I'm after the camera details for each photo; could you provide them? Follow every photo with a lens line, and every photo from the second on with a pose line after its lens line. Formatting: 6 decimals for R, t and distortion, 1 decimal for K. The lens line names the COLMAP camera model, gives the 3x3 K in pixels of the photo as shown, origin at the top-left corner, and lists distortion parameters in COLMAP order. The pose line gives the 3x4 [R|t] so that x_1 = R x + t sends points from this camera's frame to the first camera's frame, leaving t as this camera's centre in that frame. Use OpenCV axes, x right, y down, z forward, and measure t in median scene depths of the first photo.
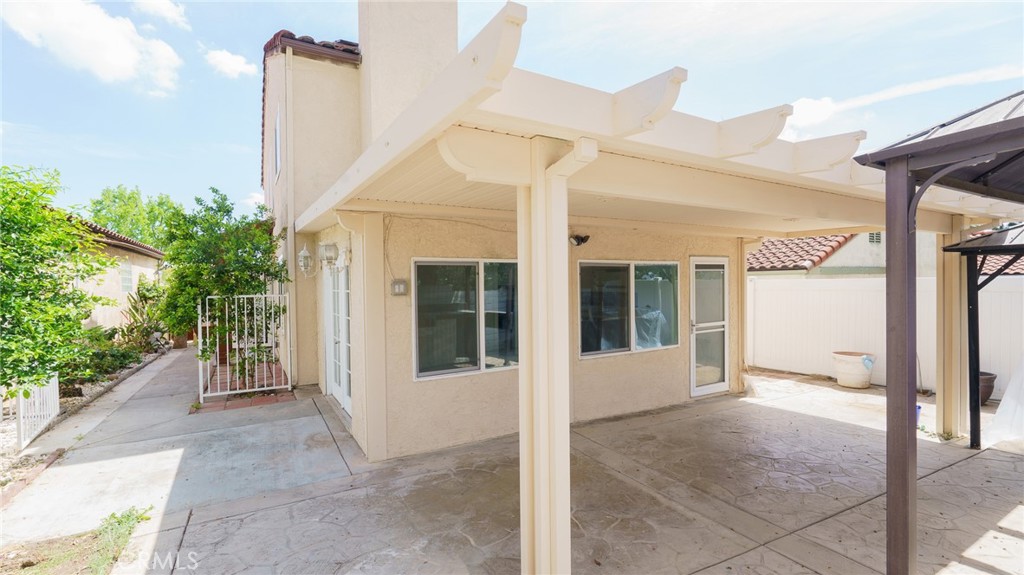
lens RADIAL K [[450.2, 0, 513.4], [0, 450.2, 289.3], [0, 0, 1]] dist [-0.008470, -0.000157]
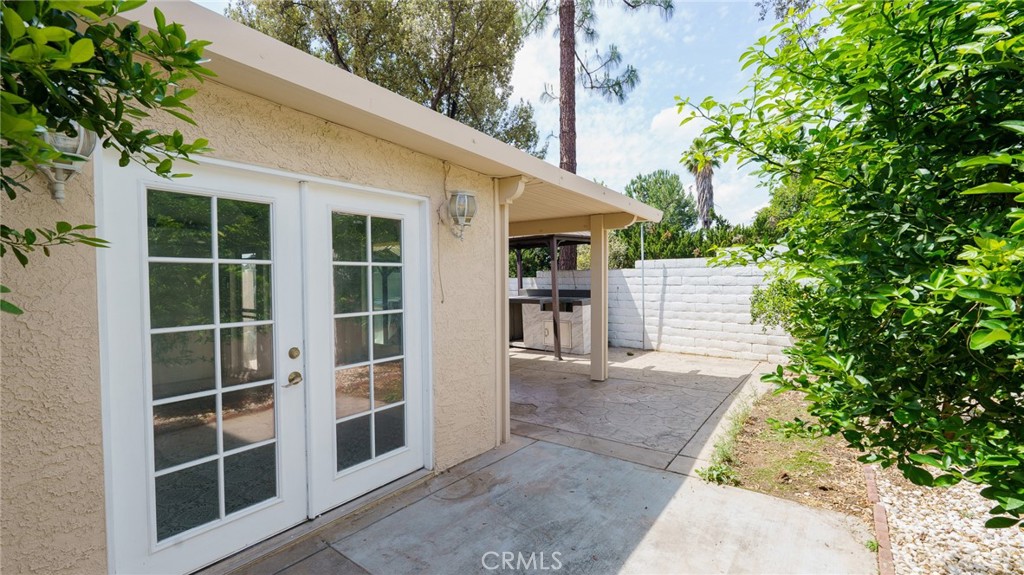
lens RADIAL K [[450.2, 0, 513.4], [0, 450.2, 289.3], [0, 0, 1]] dist [-0.008470, -0.000157]
pose [[-0.390069, -0.008772, 0.920744, -1.153648], [0.028273, 0.999369, 0.021499, 0.034454], [-0.920351, 0.034419, -0.389575, 1.287656]]
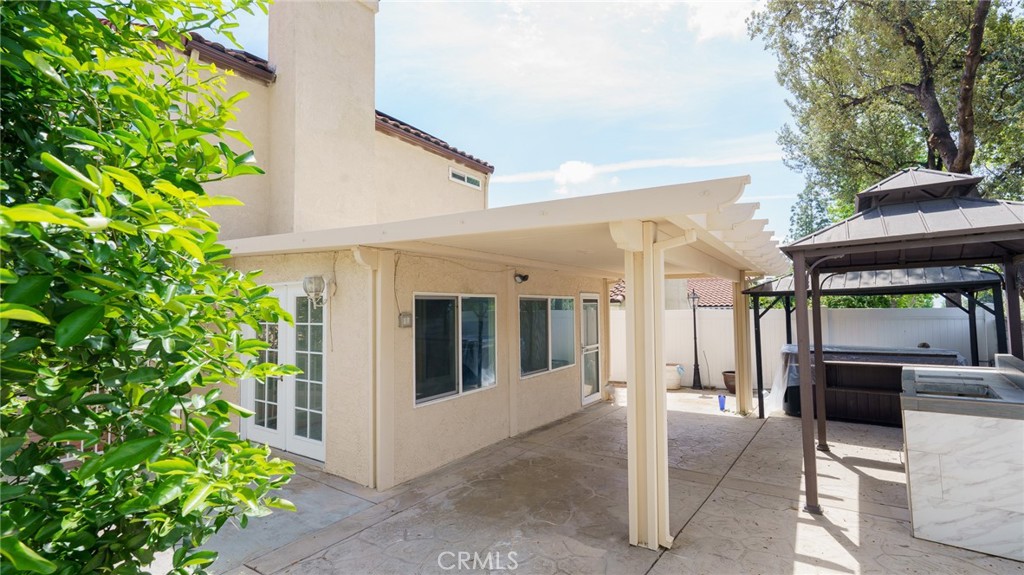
lens RADIAL K [[450.2, 0, 513.4], [0, 450.2, 289.3], [0, 0, 1]] dist [-0.008470, -0.000157]
pose [[0.900034, 0.020045, 0.435358, -0.476342], [0.008011, 0.998012, -0.062514, -0.007551], [-0.435746, 0.059753, 0.898084, -0.074983]]
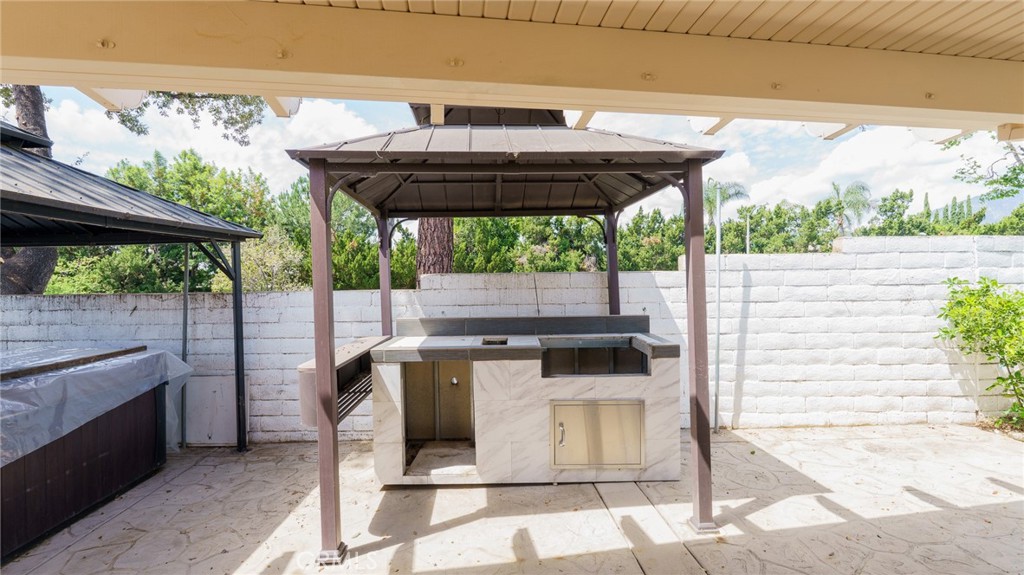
lens RADIAL K [[450.2, 0, 513.4], [0, 450.2, 289.3], [0, 0, 1]] dist [-0.008470, -0.000157]
pose [[-0.922377, 0.022004, 0.385665, 0.387363], [0.026890, 0.999612, 0.007278, 0.025632], [-0.385355, 0.017083, -0.922610, 1.094002]]
